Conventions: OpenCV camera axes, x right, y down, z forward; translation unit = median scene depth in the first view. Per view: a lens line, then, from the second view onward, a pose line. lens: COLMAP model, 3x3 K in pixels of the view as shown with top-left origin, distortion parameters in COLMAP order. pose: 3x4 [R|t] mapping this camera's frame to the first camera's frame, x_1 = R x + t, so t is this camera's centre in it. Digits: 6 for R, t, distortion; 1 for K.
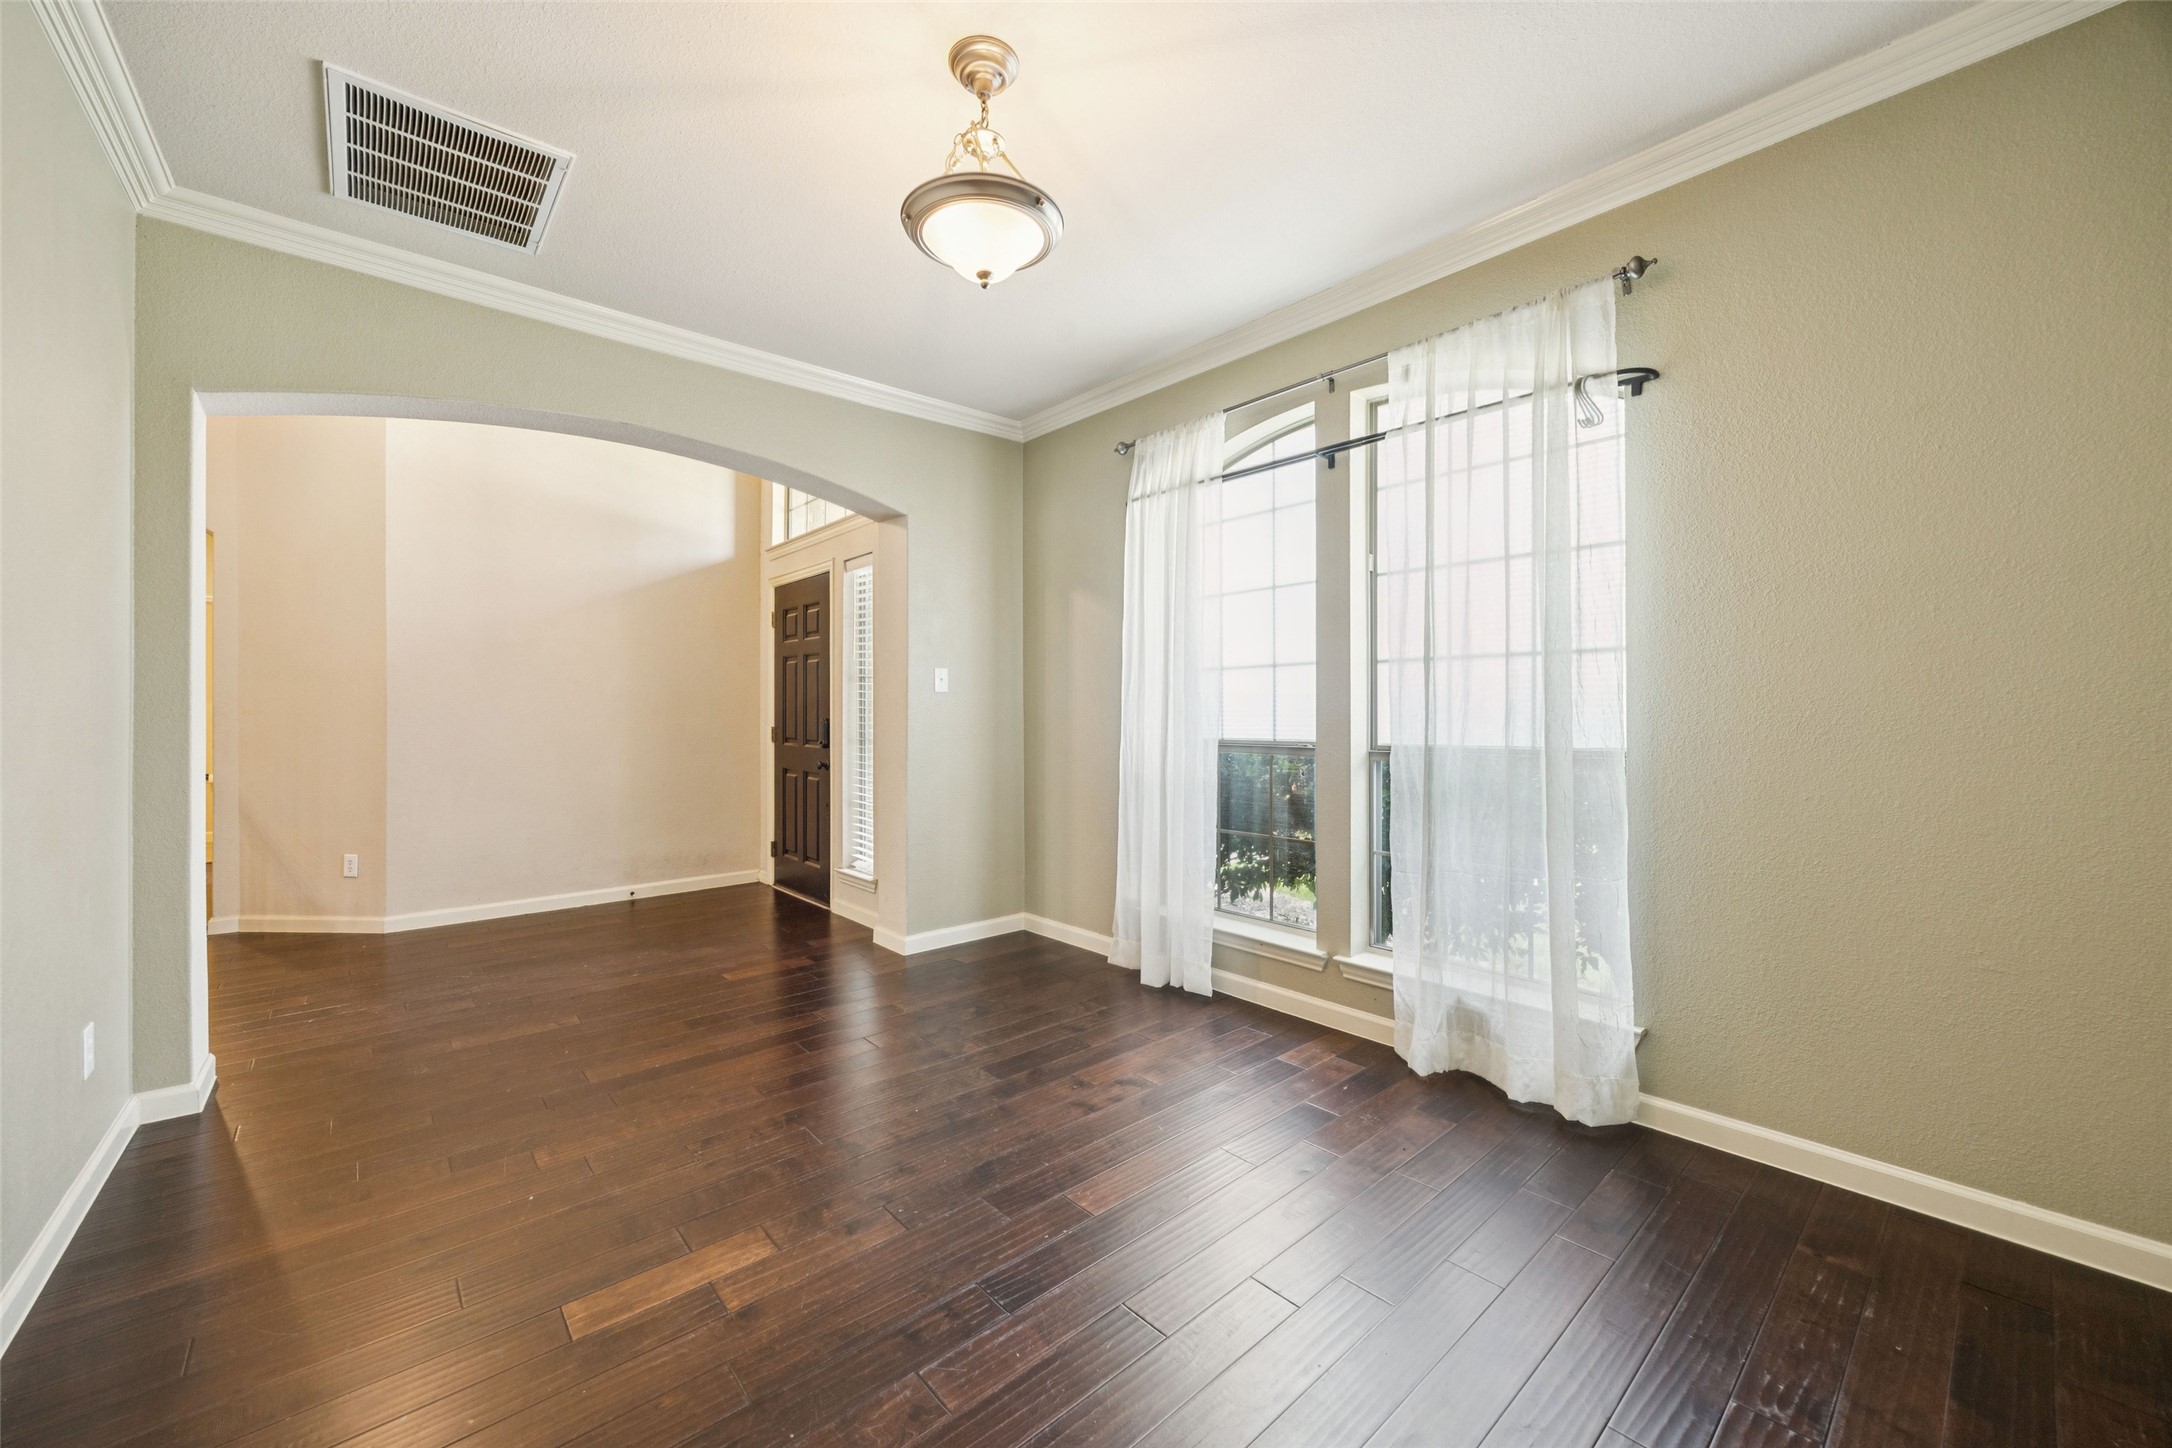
lens RADIAL K [[838.8, 0, 1099.0], [0, 838.8, 710.3], [0, 0, 1]] dist [0.003445, -0.000355]
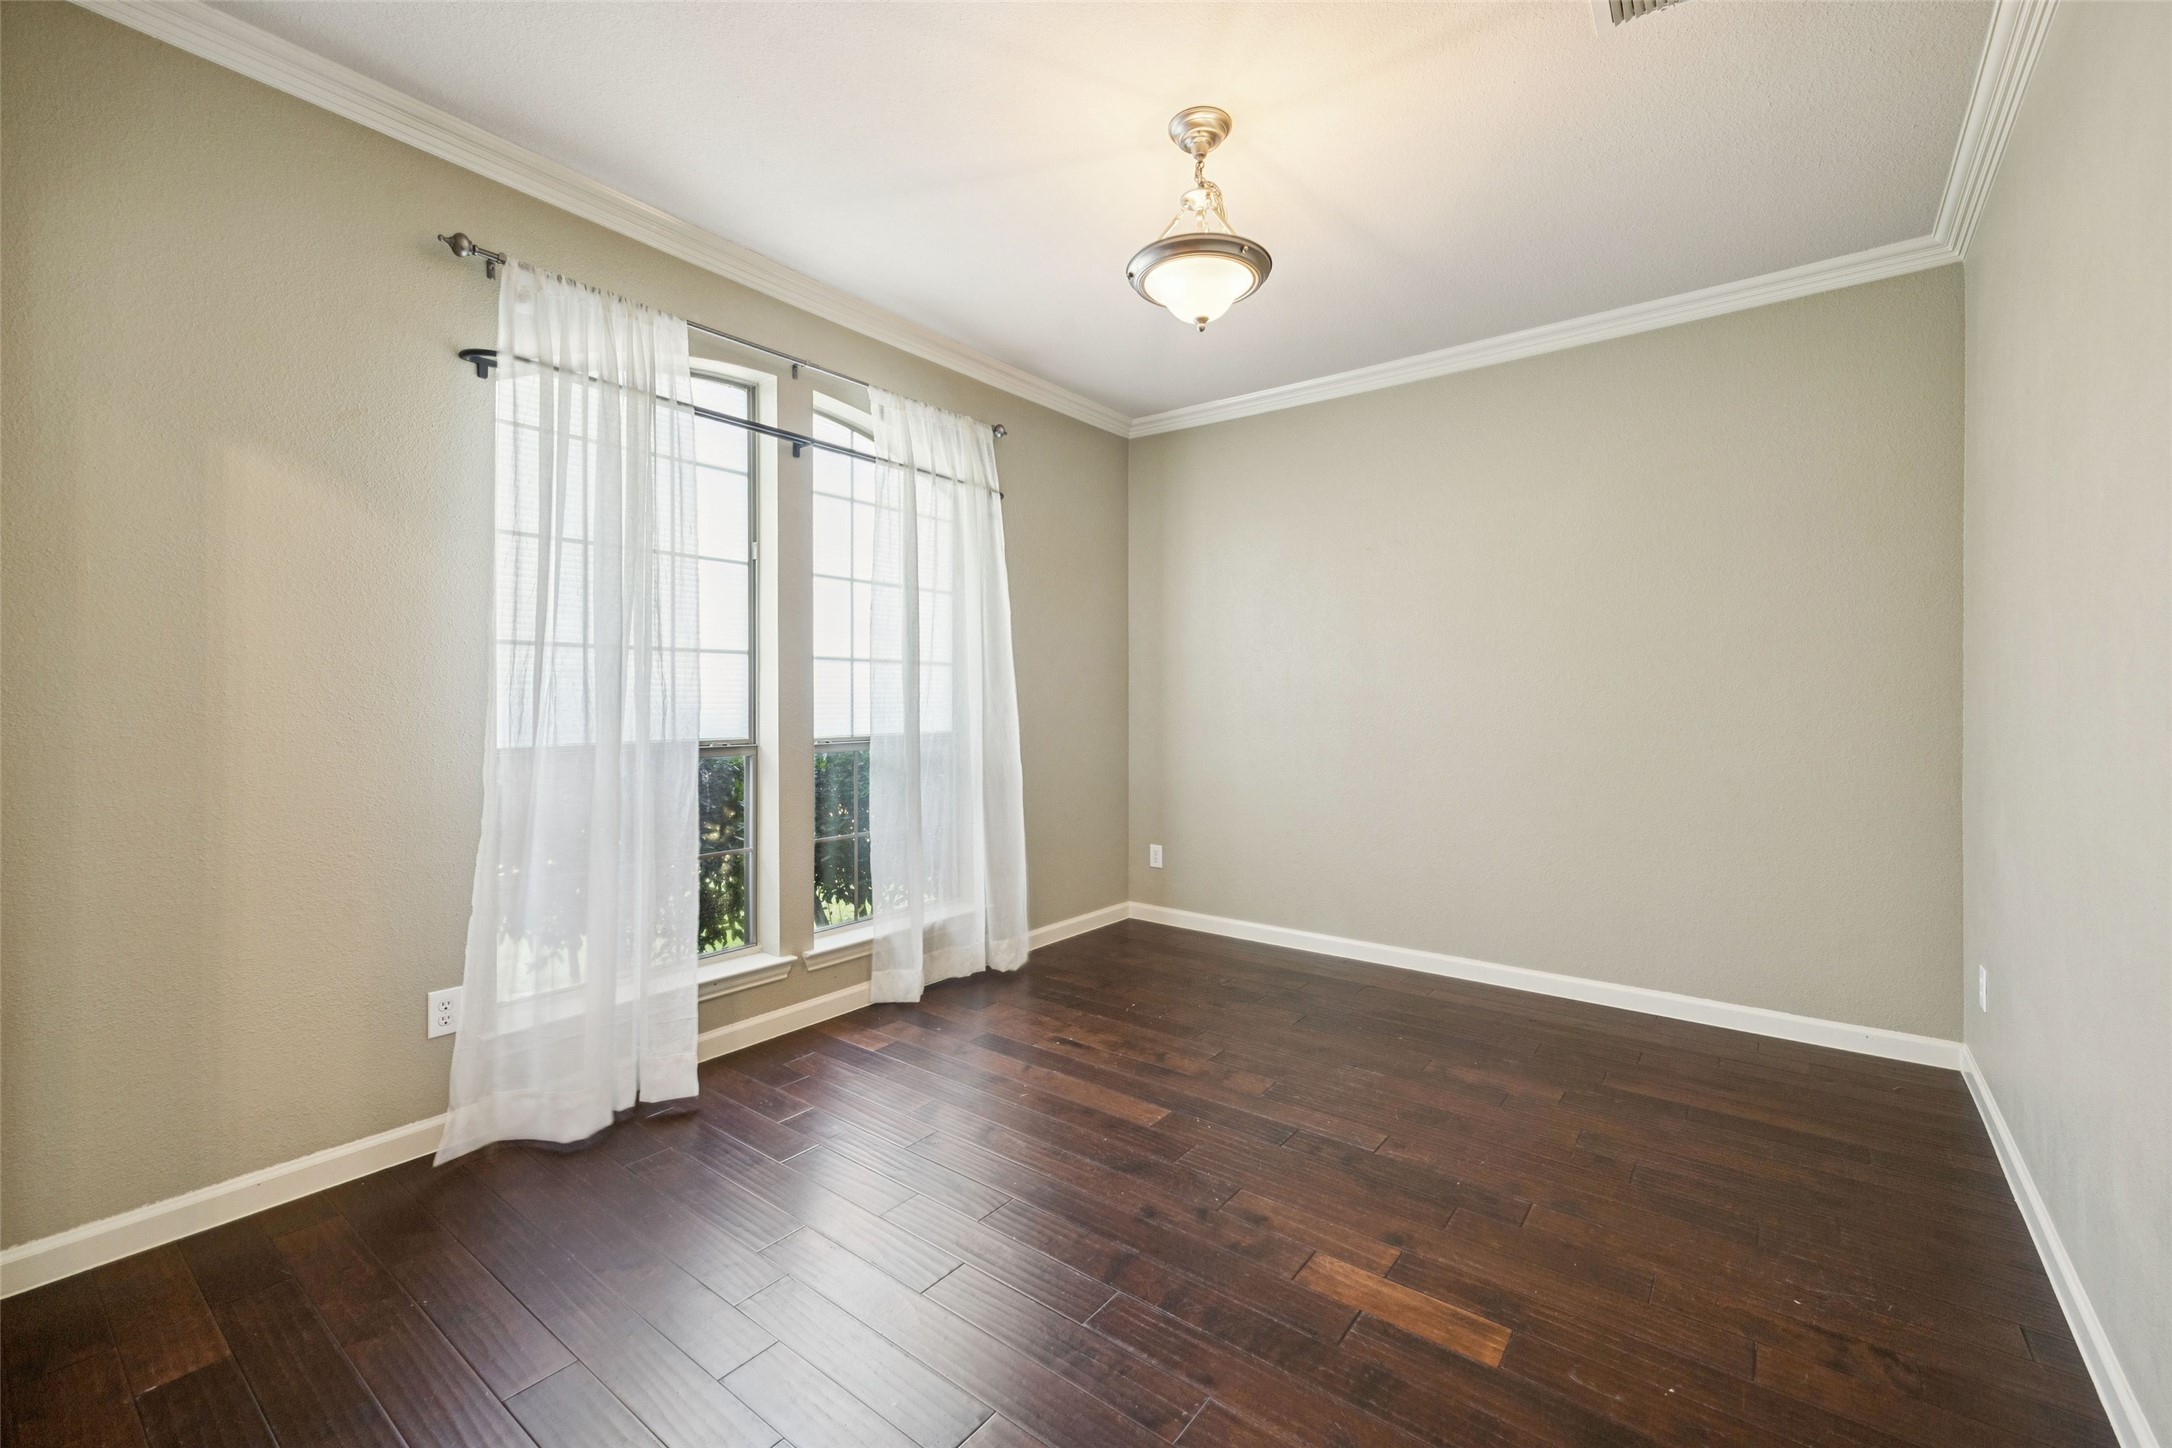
lens RADIAL K [[863.1, 0, 1095.9], [0, 863.1, 710.2], [0, 0, 1]] dist [0.003210, -0.000348]
pose [[-0.175138, -0.003810, 0.984537, -0.932763], [0.006941, 0.999963, 0.005105, 0.004302], [-0.984519, 0.007728, -0.175105, 1.003922]]
